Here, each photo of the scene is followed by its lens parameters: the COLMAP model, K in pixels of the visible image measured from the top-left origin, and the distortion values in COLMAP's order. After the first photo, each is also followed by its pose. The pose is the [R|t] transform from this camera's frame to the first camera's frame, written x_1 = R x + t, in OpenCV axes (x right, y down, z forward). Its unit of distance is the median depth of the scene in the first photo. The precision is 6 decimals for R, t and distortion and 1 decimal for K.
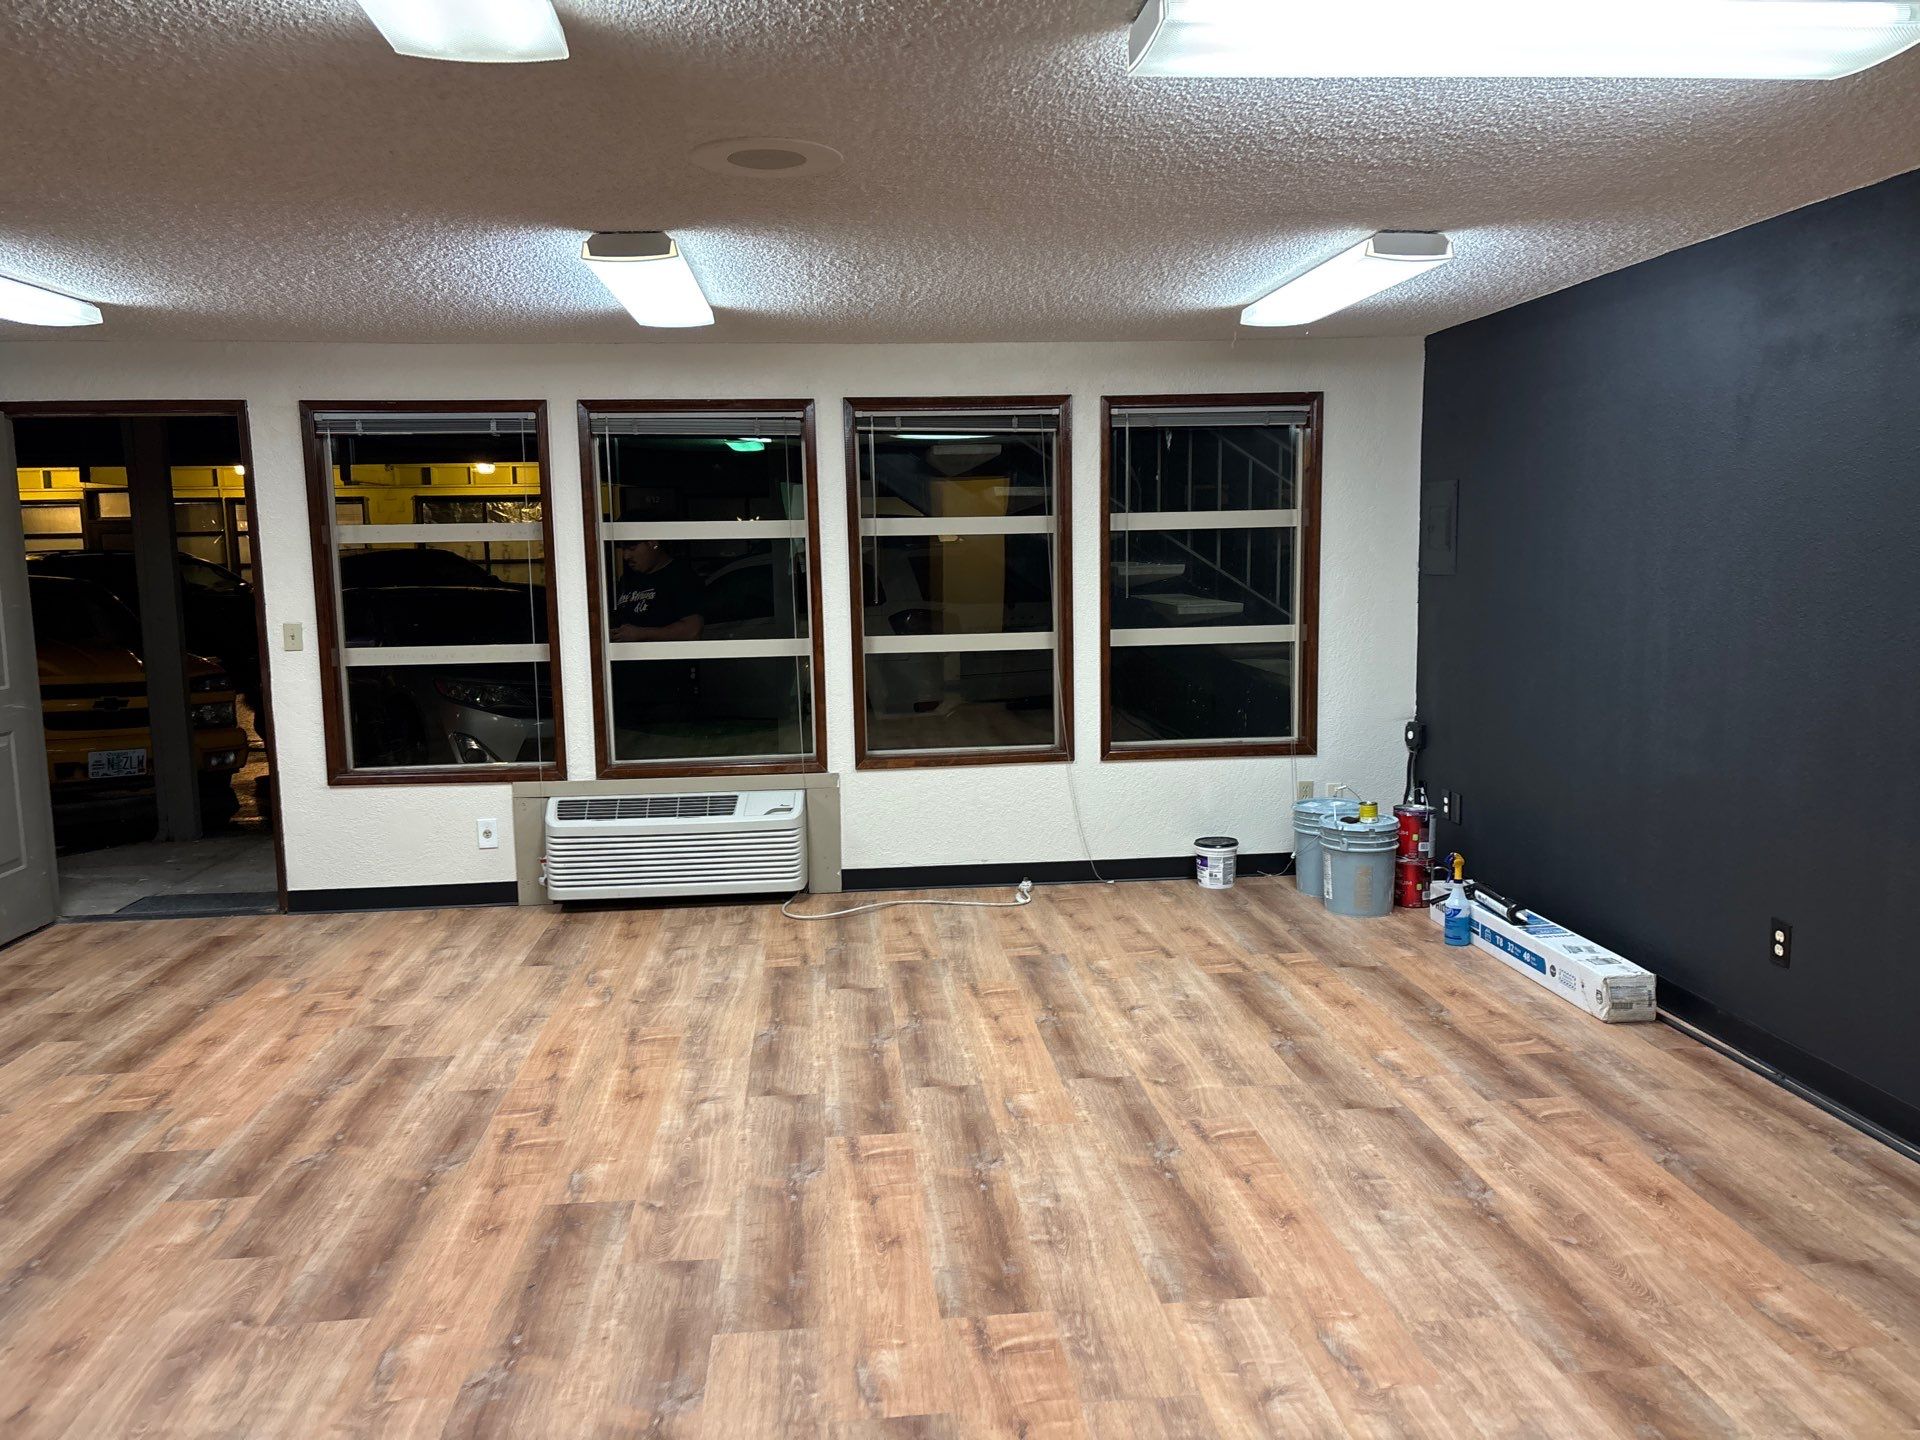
lens RADIAL K [[1436.3, 0, 960.6], [0, 1436.3, 716.7], [0, 0, 1]] dist [0.070962, -0.070083]
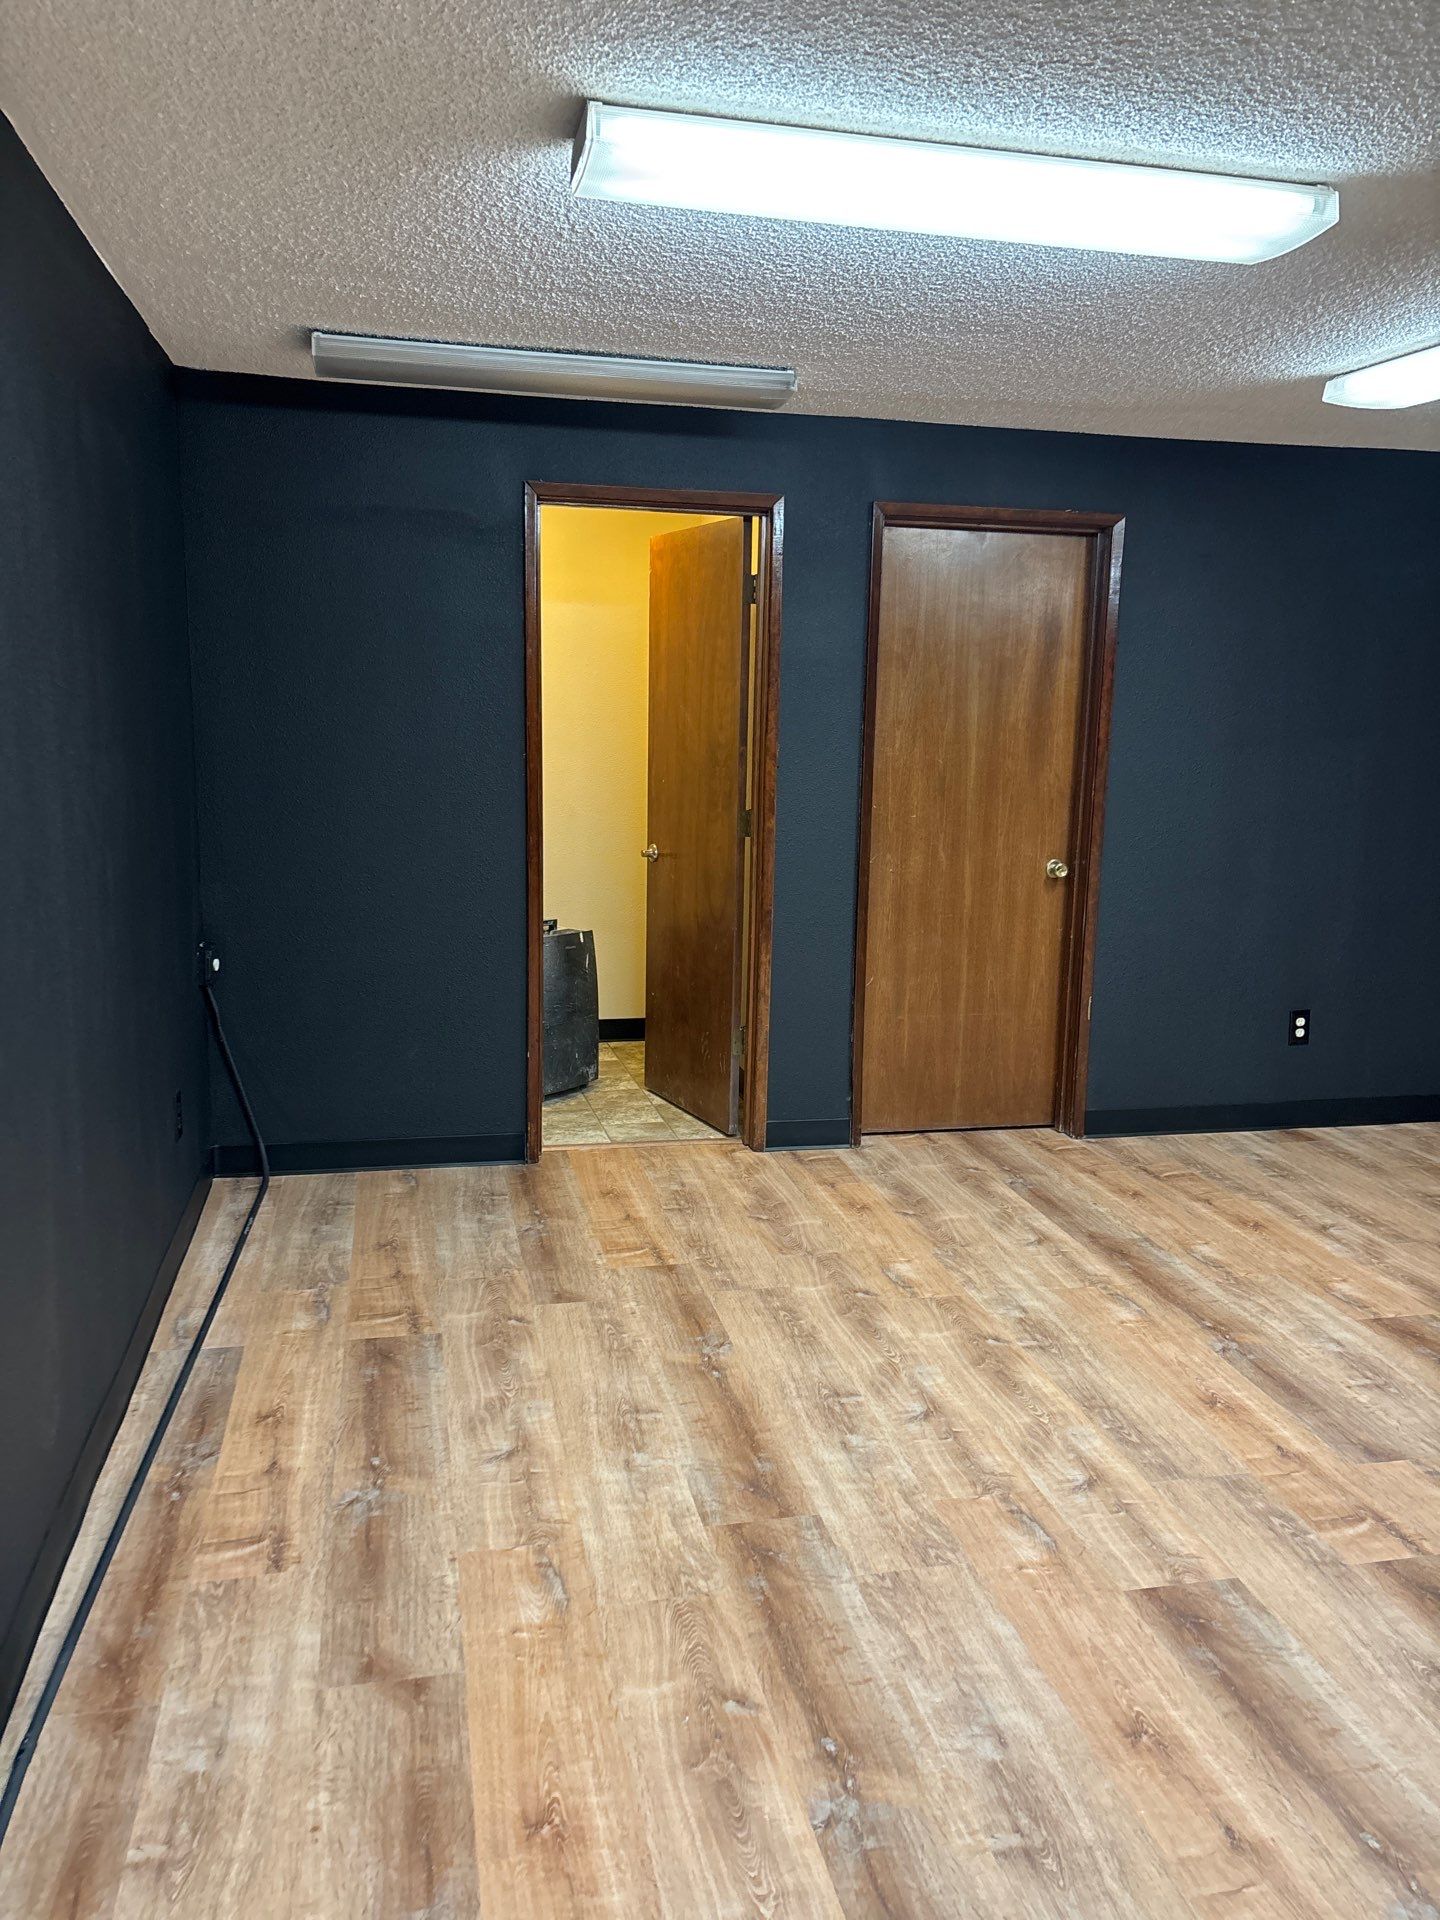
lens RADIAL K [[1436.3, 0, 726.7], [0, 1436.3, 969.4], [0, 0, 1]] dist [0.070962, -0.070083]
pose [[-0.992283, 0.020057, -0.122361, 0.488111], [-0.018572, 0.951657, 0.306601, -0.183529], [0.122595, 0.306507, -0.943941, 1.510860]]
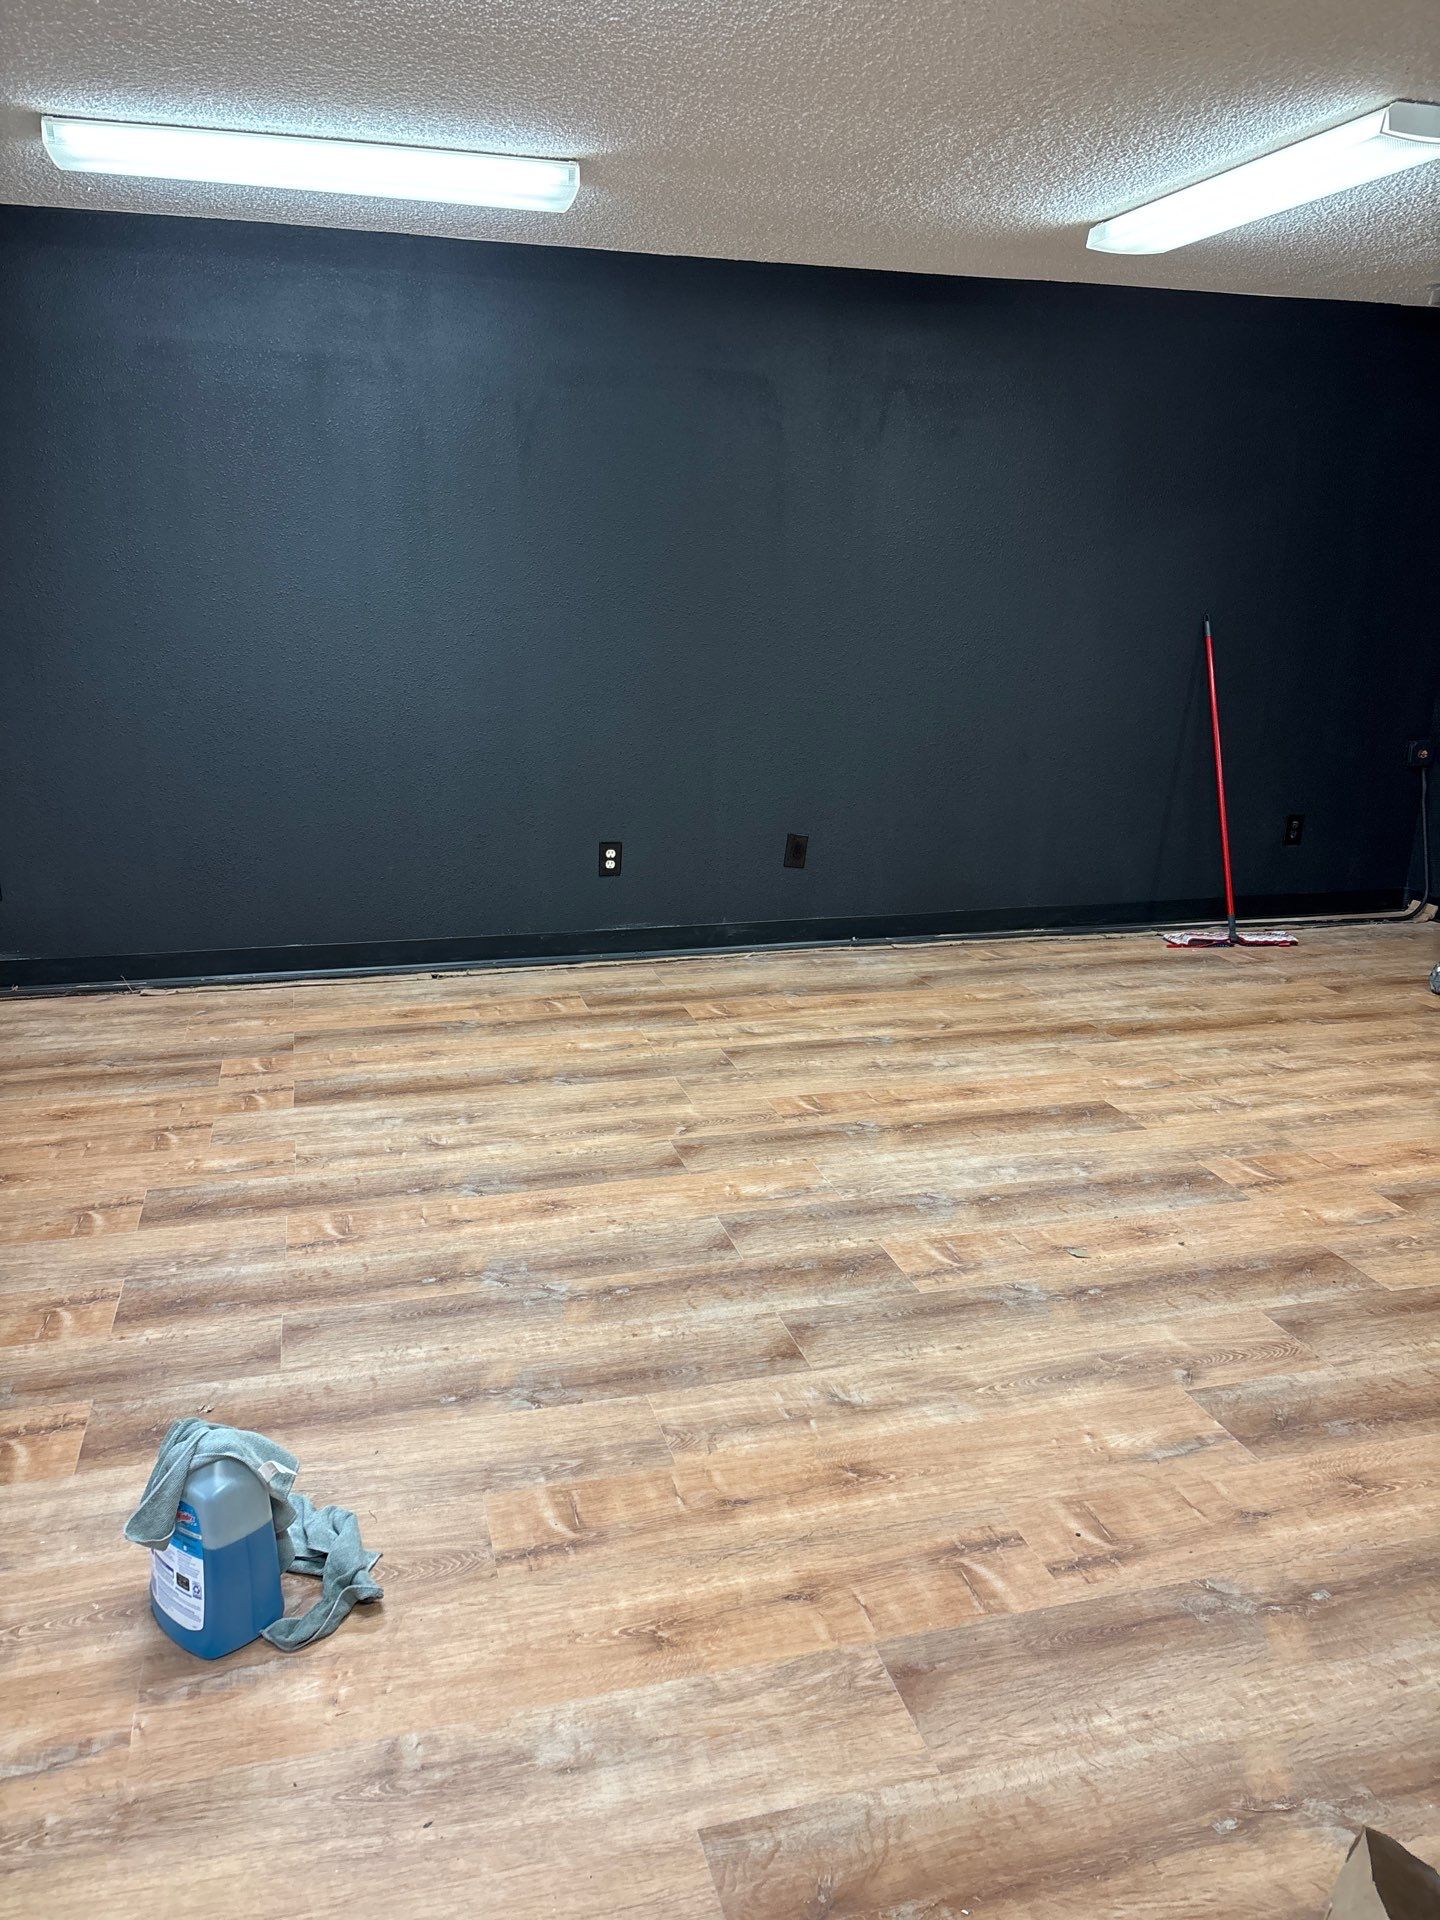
lens RADIAL K [[1436.3, 0, 728.1], [0, 1436.3, 959.3], [0, 0, 1]] dist [0.070962, -0.070083]
pose [[-0.177940, -0.237496, 0.954952, -0.885169], [0.110834, 0.959426, 0.259262, -0.100926], [-0.977780, 0.151974, -0.144398, 1.375545]]
